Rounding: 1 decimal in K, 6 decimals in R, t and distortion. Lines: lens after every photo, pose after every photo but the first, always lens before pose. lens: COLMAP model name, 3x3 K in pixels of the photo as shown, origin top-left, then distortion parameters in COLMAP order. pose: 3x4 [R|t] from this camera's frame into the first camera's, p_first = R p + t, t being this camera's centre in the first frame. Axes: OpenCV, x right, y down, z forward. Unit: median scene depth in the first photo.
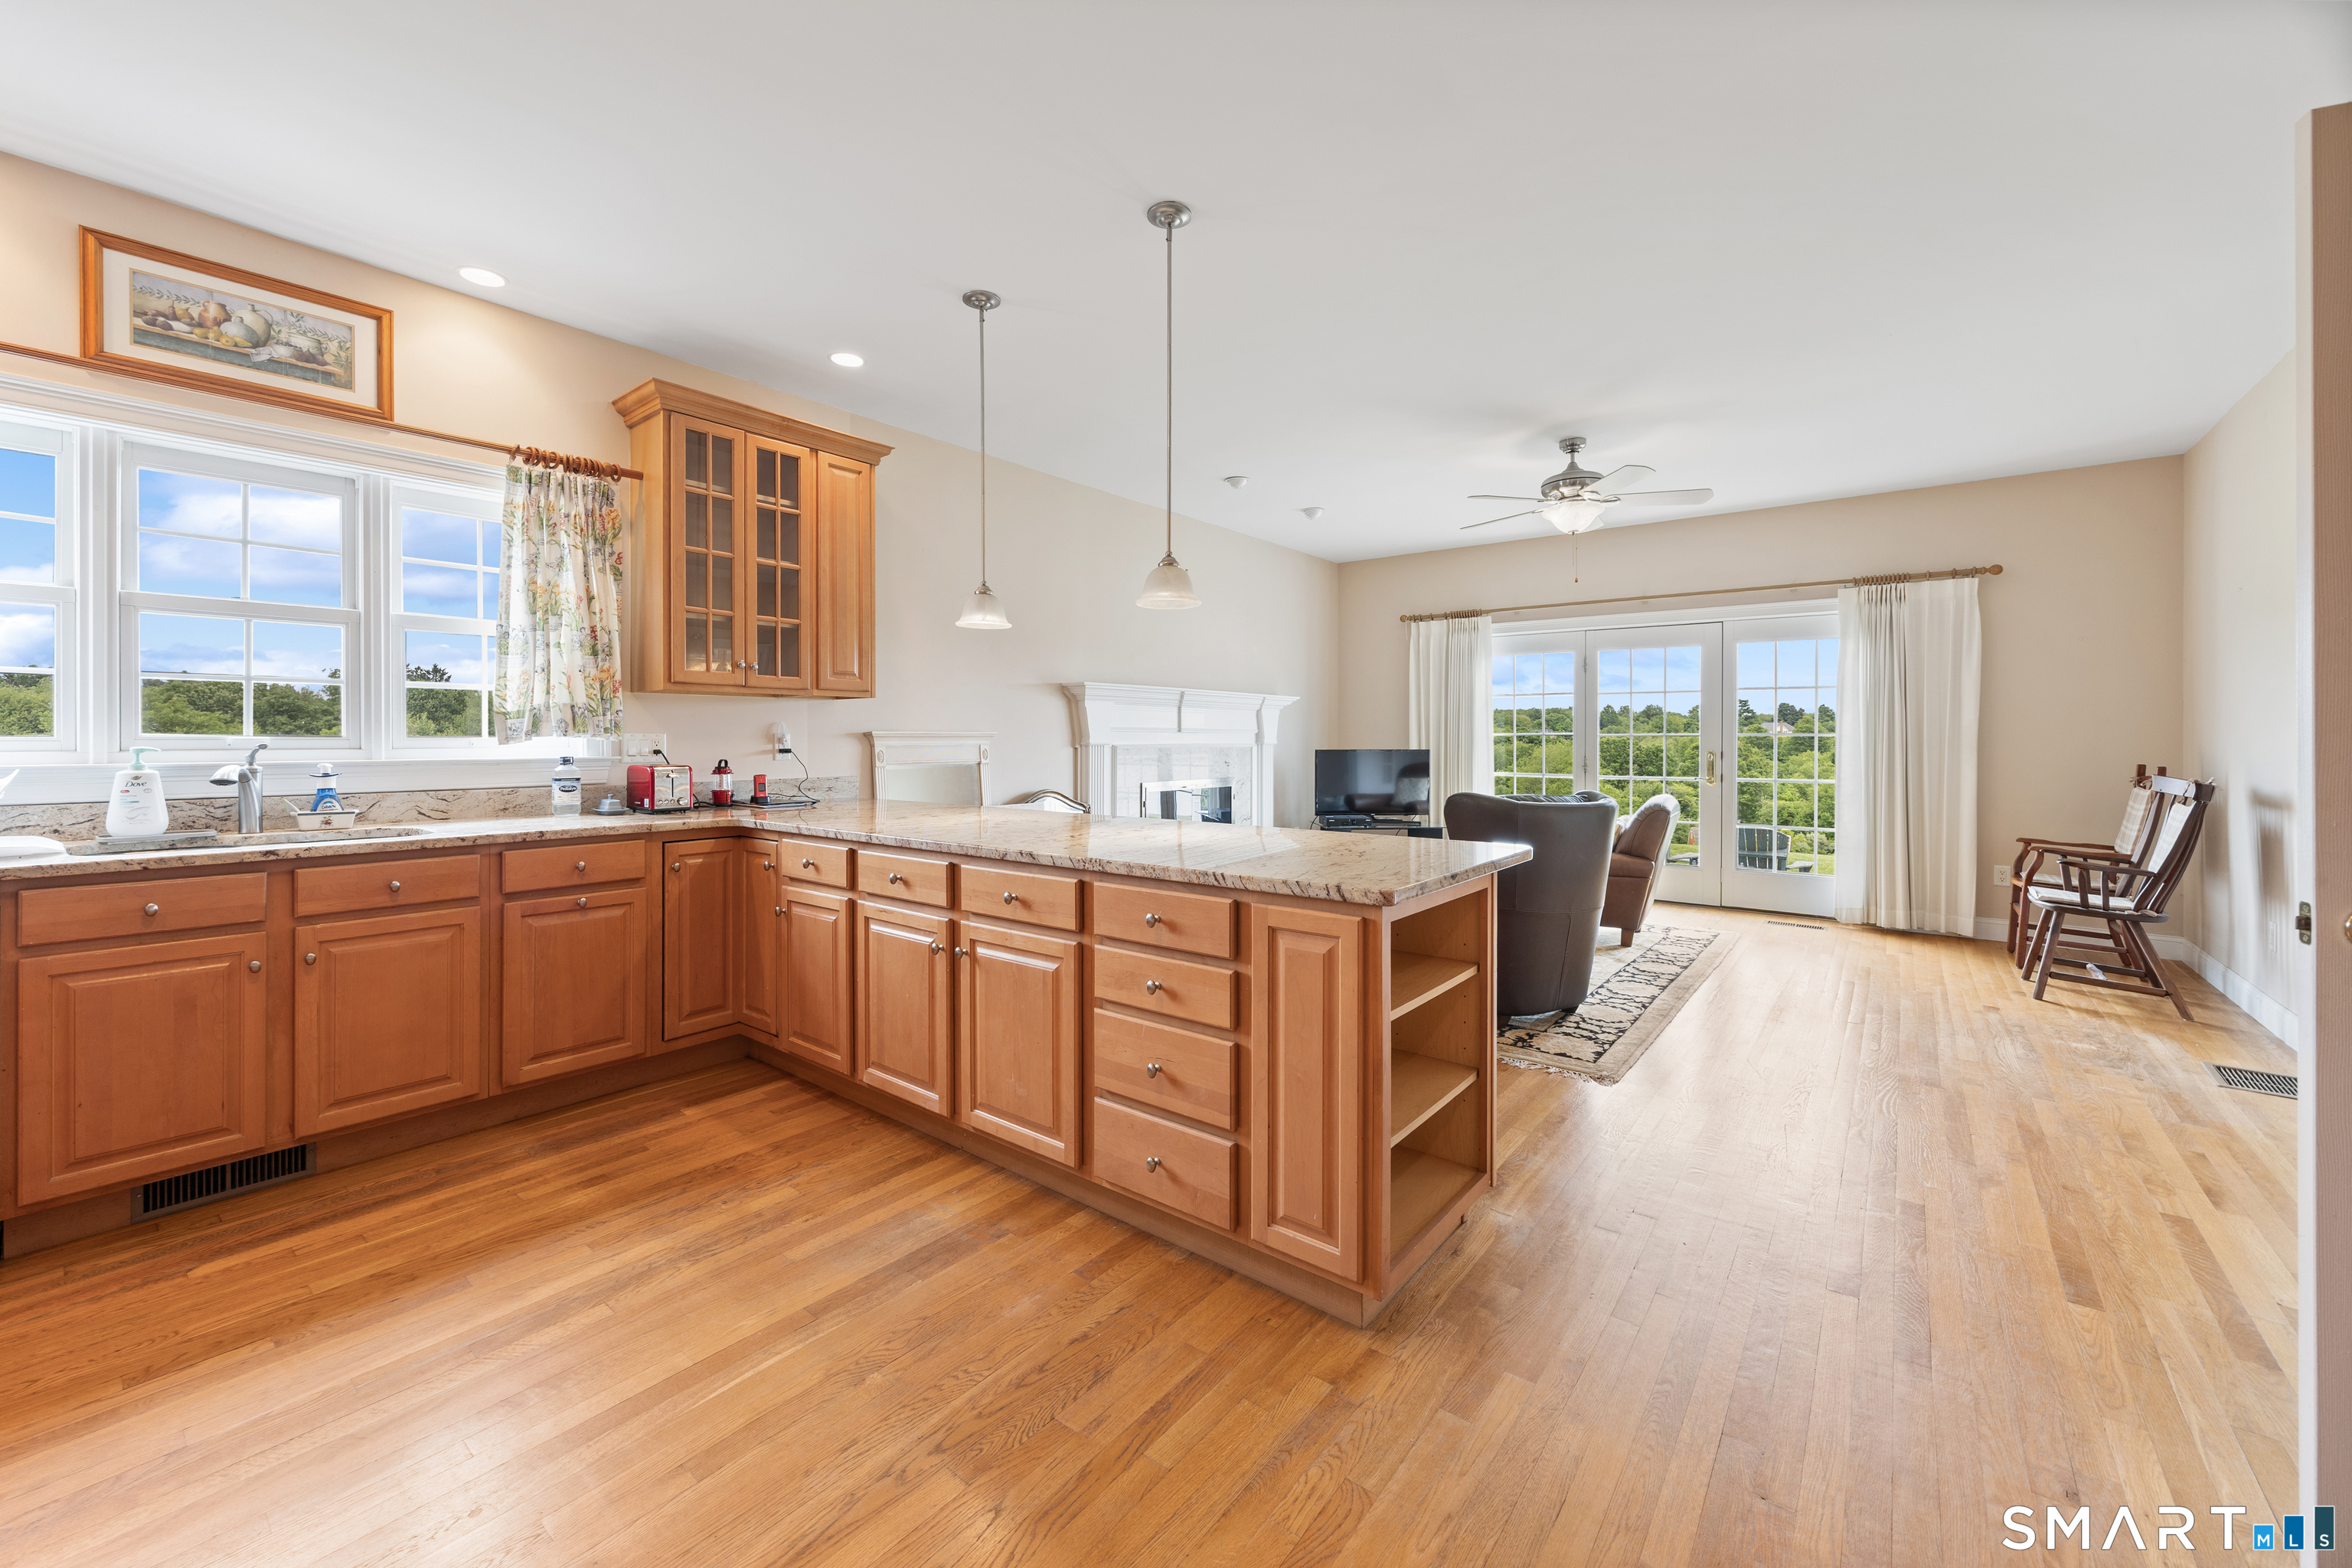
lens RADIAL K [[934.9, 0, 1145.5], [0, 934.9, 732.8], [0, 0, 1]] dist [0.000420, 0.001737]
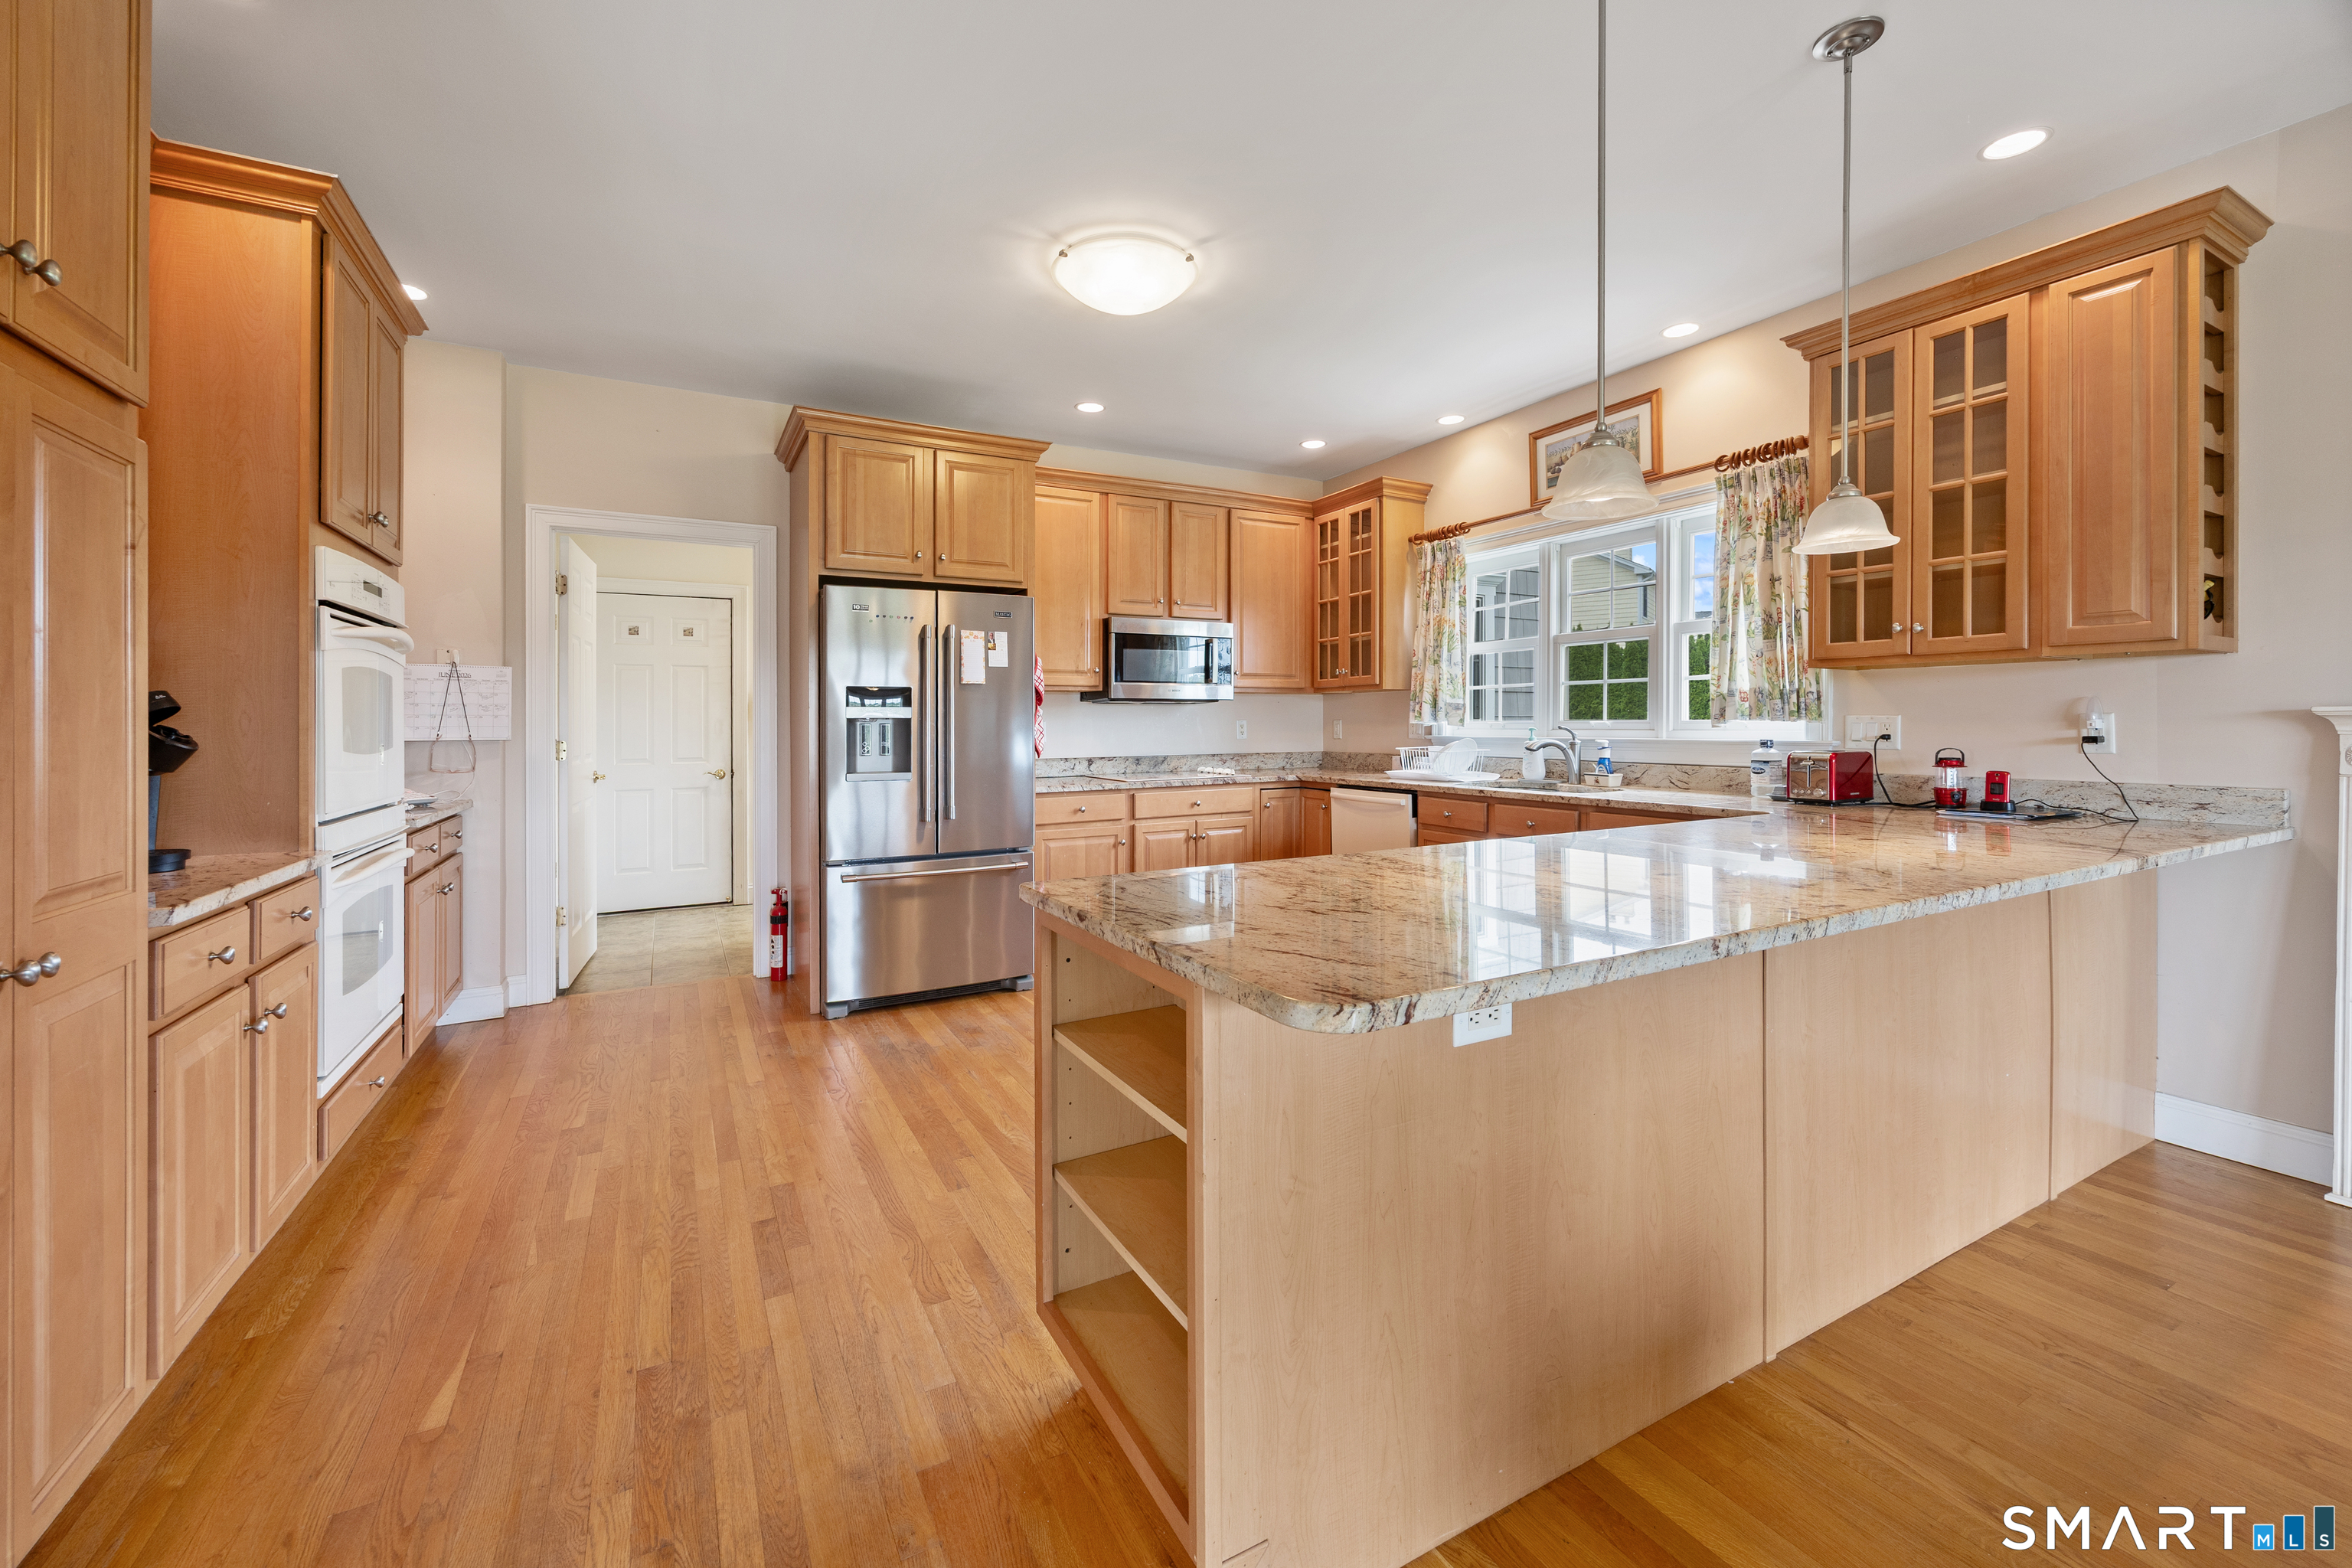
lens RADIAL K [[934.9, 0, 1172.0], [0, 934.9, 712.4], [0, 0, 1]] dist [0.000420, 0.001737]
pose [[-0.367440, -0.010006, -0.929994, 0.505757], [0.008305, 0.999867, -0.014039, 0.004370], [0.930010, -0.012882, -0.367308, 0.683704]]
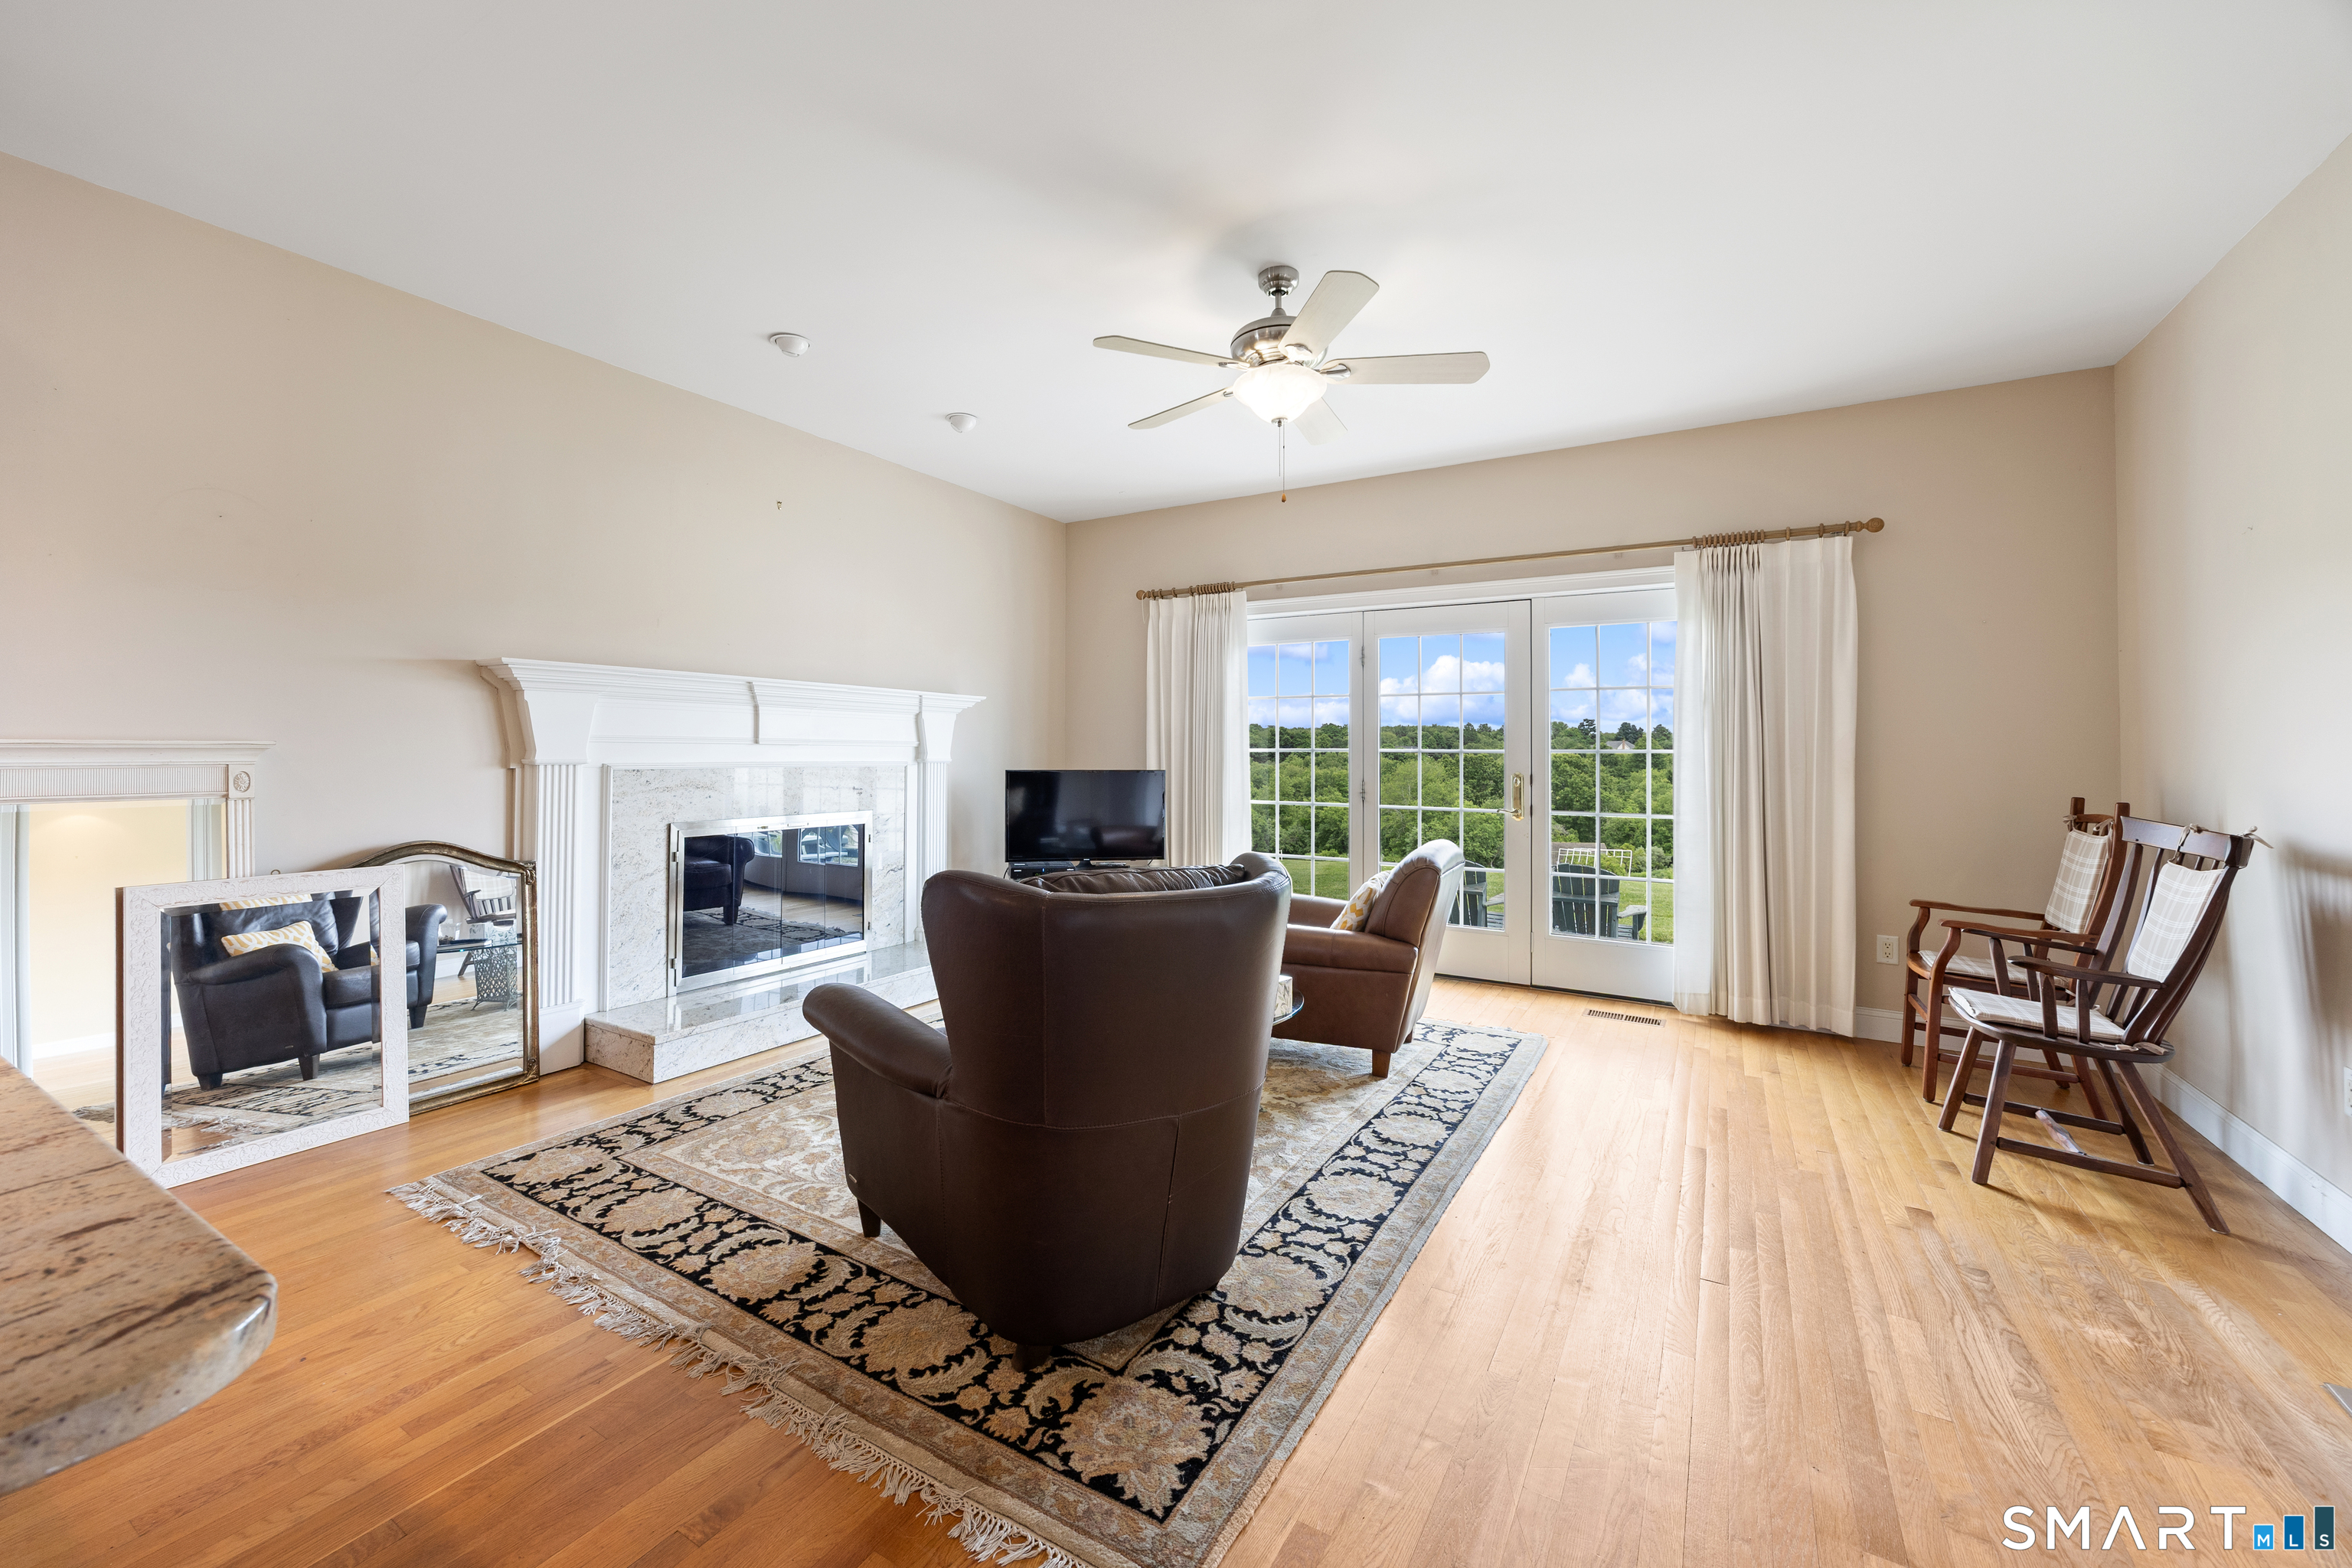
lens RADIAL K [[934.9, 0, 1152.3], [0, 934.9, 725.5], [0, 0, 1]] dist [0.000420, 0.001737]
pose [[0.991618, 0.008247, 0.128937, 0.346103], [-0.005084, 0.999679, -0.024837, 0.001729], [-0.129100, 0.023973, 0.991342, 0.472899]]
